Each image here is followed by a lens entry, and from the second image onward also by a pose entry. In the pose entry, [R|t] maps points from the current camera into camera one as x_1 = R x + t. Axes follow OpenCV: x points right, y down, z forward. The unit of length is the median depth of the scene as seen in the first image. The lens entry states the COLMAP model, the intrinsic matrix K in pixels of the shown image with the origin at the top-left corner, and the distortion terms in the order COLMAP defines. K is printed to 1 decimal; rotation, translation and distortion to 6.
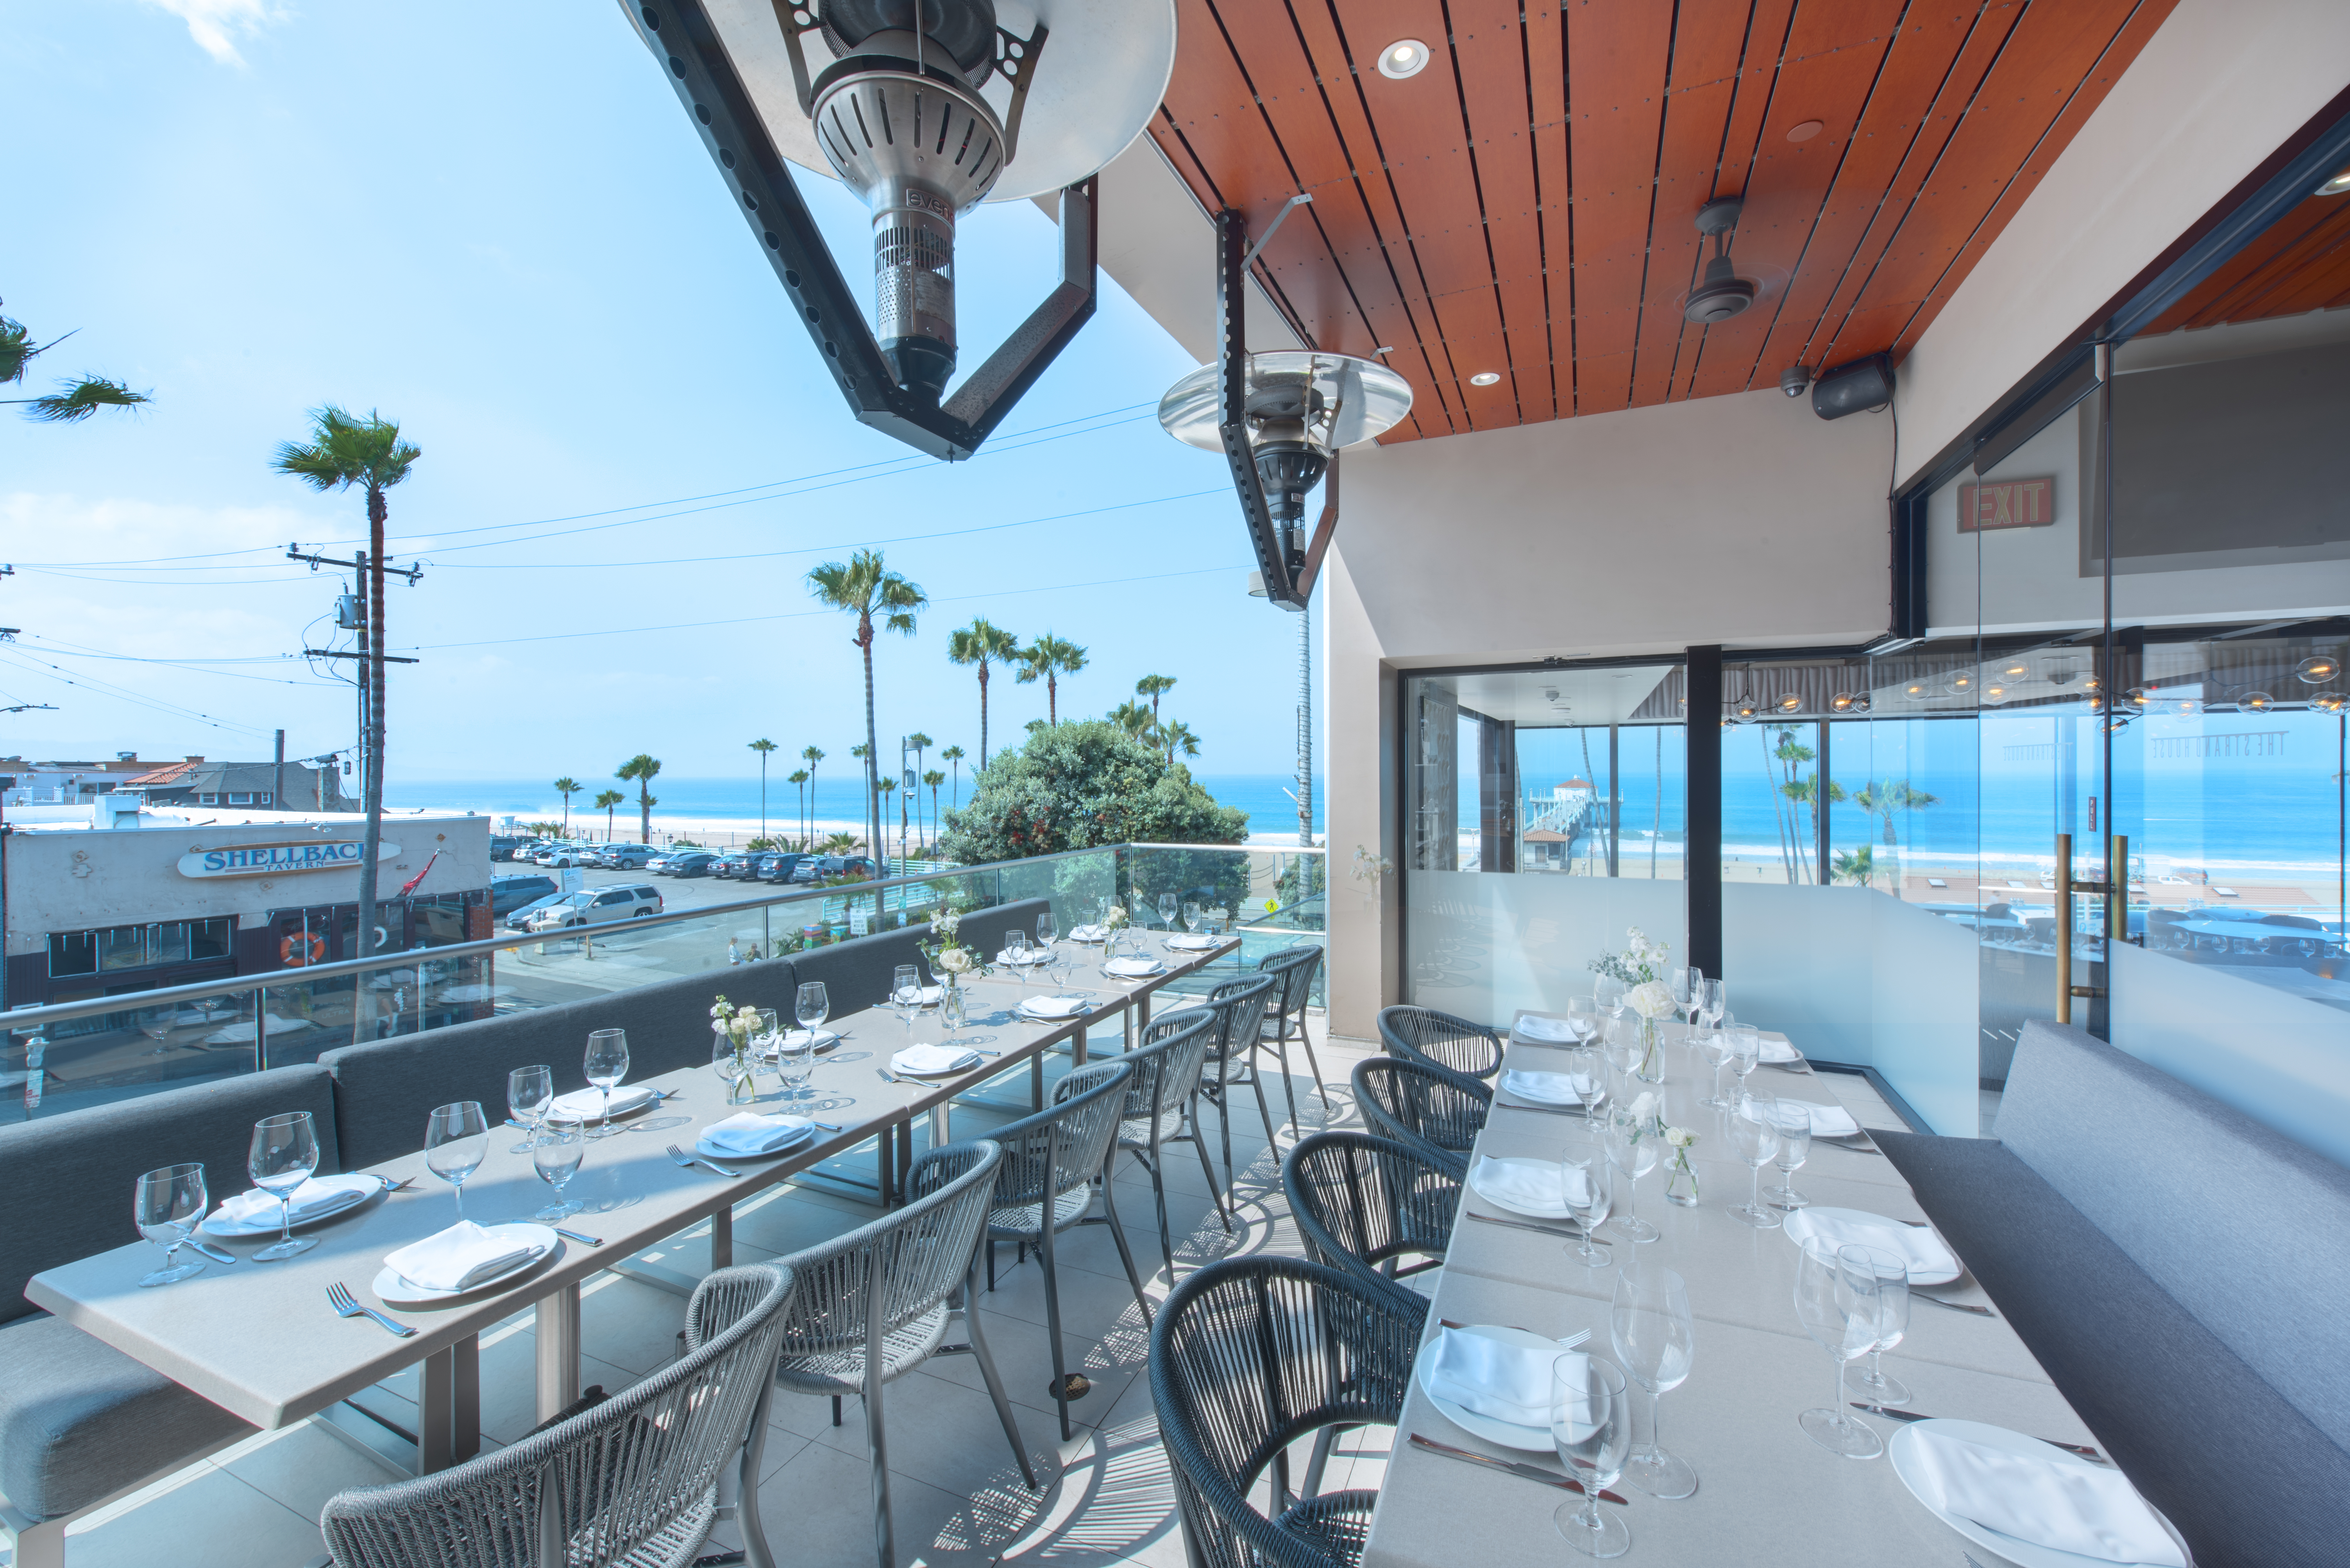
lens RADIAL K [[911.3, 0, 1179.7], [0, 911.3, 778.7], [0, 0, 1]] dist [0.005057, -0.000332]
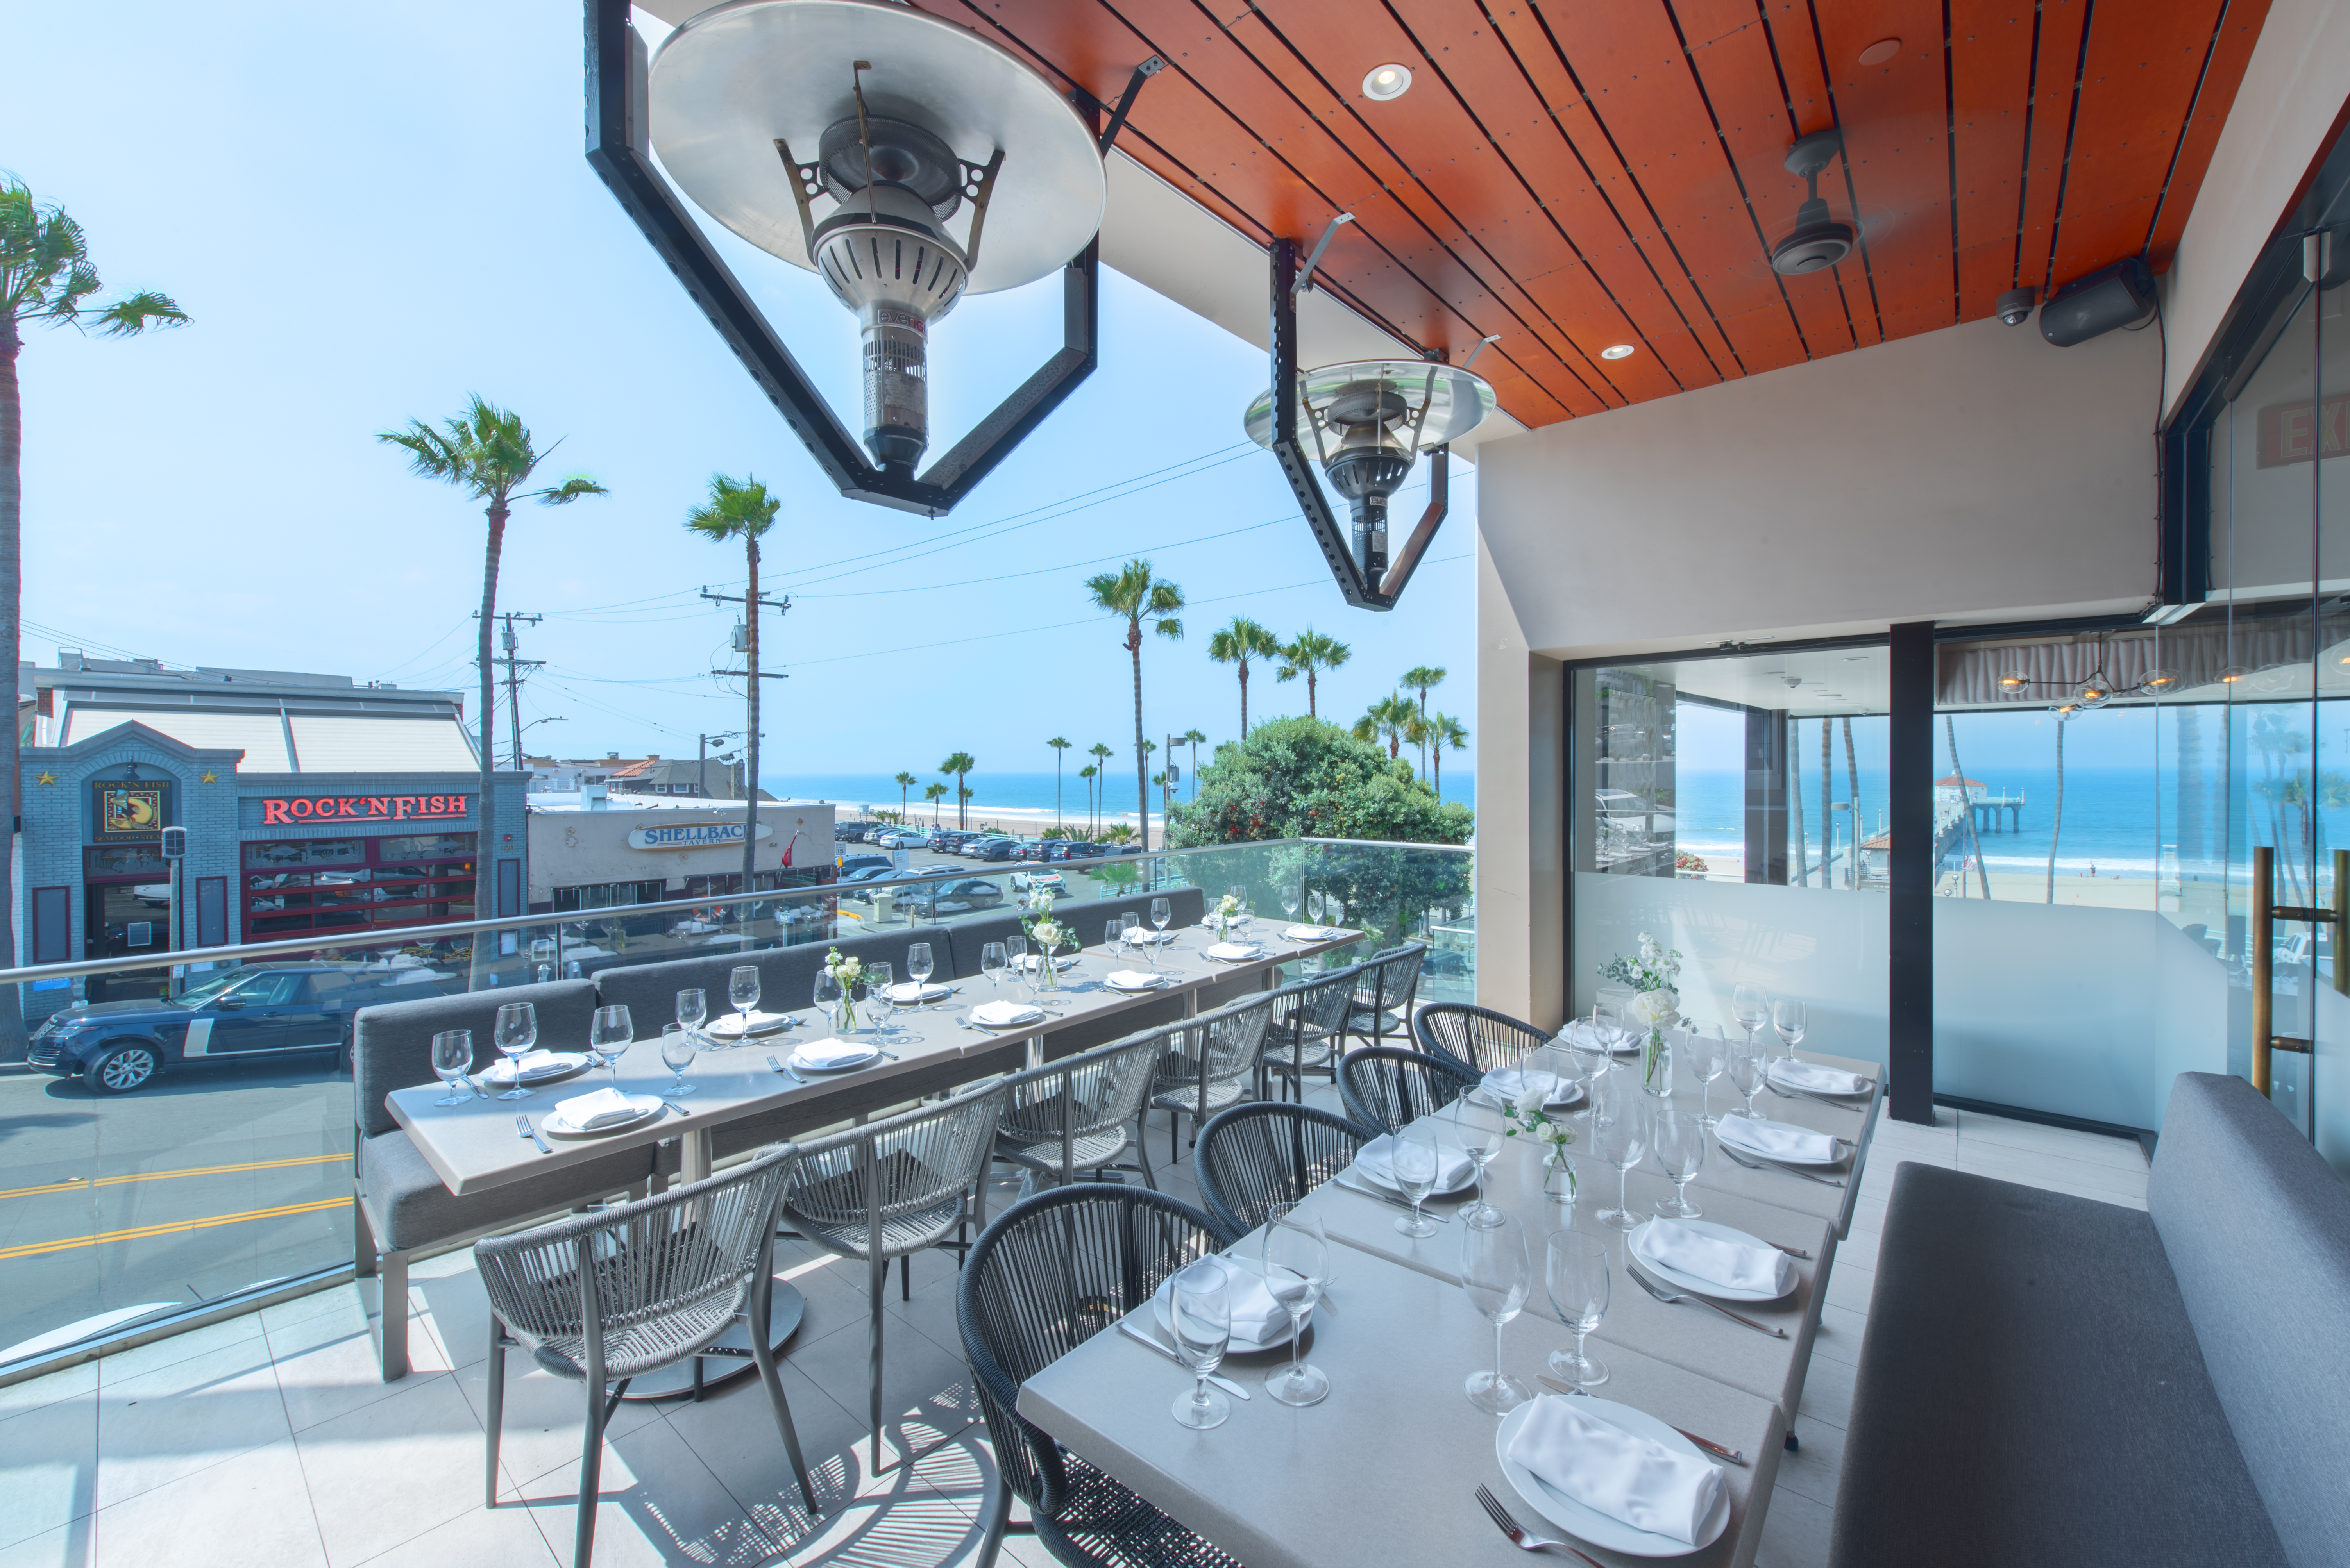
lens RADIAL K [[911.3, 0, 1184.4], [0, 911.3, 778.6], [0, 0, 1]] dist [0.005057, -0.000332]
pose [[0.956177, 0.003757, -0.292766, 0.167624], [-0.002299, 0.999983, 0.005323, -0.001599], [0.292781, -0.004417, 0.956169, -0.030752]]
